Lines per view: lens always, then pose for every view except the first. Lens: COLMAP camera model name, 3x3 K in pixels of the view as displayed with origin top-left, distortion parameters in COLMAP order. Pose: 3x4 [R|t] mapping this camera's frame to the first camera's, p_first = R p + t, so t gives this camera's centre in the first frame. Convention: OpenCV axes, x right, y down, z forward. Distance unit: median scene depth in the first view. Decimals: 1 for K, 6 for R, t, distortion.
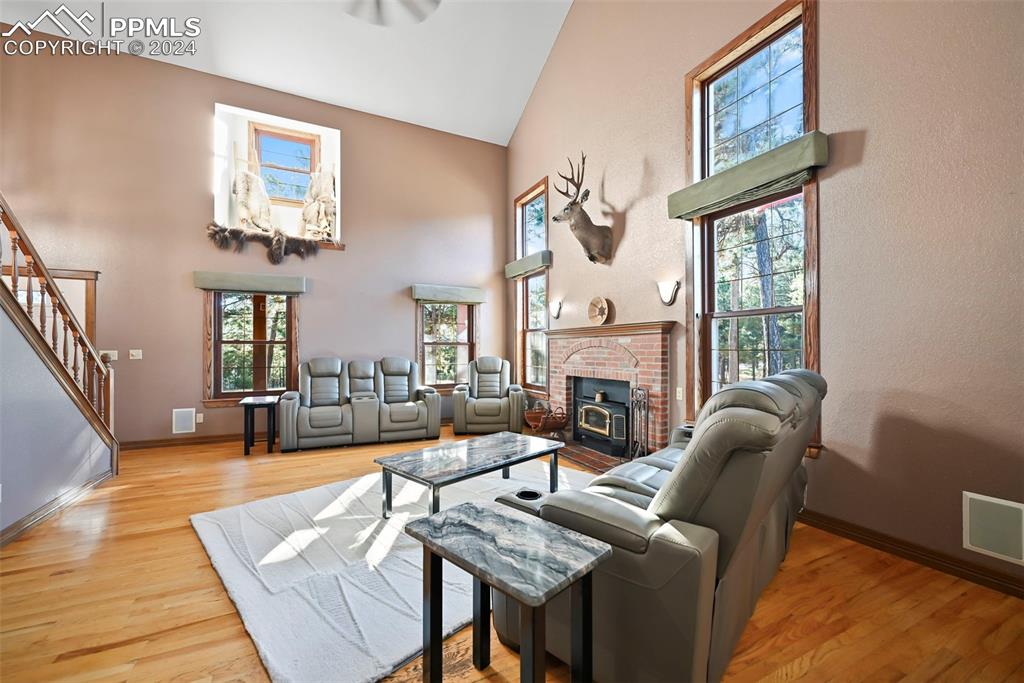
lens RADIAL K [[413.2, 0, 513.4], [0, 413.2, 350.1], [0, 0, 1]] dist [-0.002032, 0.001498]
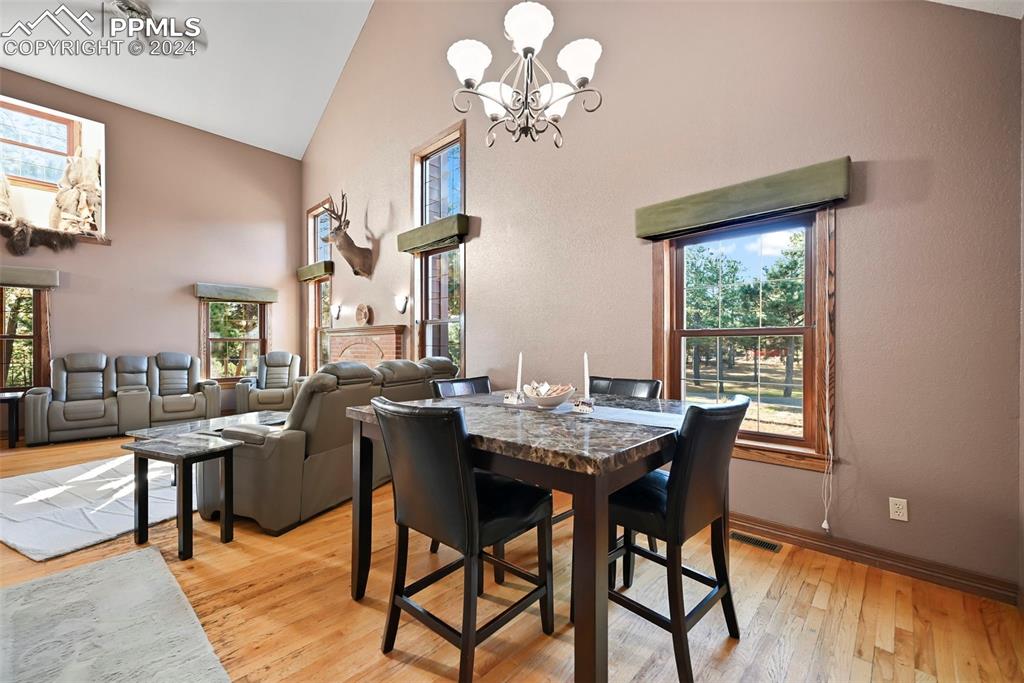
lens RADIAL K [[413.2, 0, 506.9], [0, 413.2, 348.4], [0, 0, 1]] dist [-0.002032, 0.001498]
pose [[0.939603, -0.001069, 0.342265, 0.162866], [-0.001035, 0.999982, 0.005967, 0.000258], [-0.342265, -0.005961, 0.939585, -0.292935]]
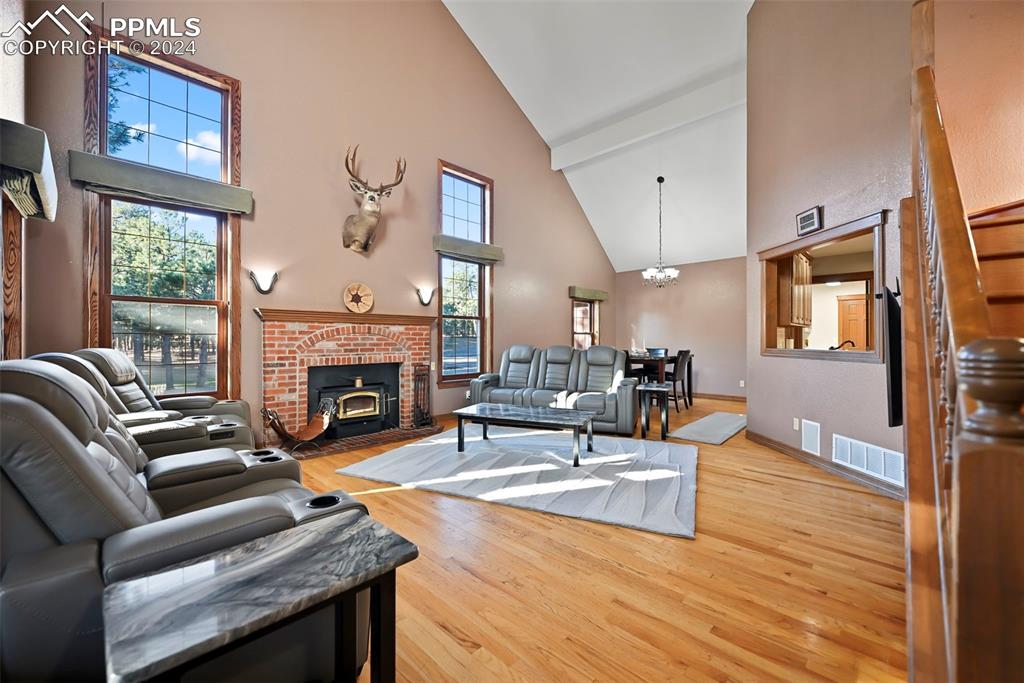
lens RADIAL K [[413.2, 0, 506.5], [0, 413.2, 337.6], [0, 0, 1]] dist [-0.002032, 0.001498]
pose [[-0.334997, 0.001065, 0.942218, -0.742242], [-0.007475, 0.999965, -0.003788, 0.002985], [-0.942189, -0.008312, -0.334978, 0.842486]]
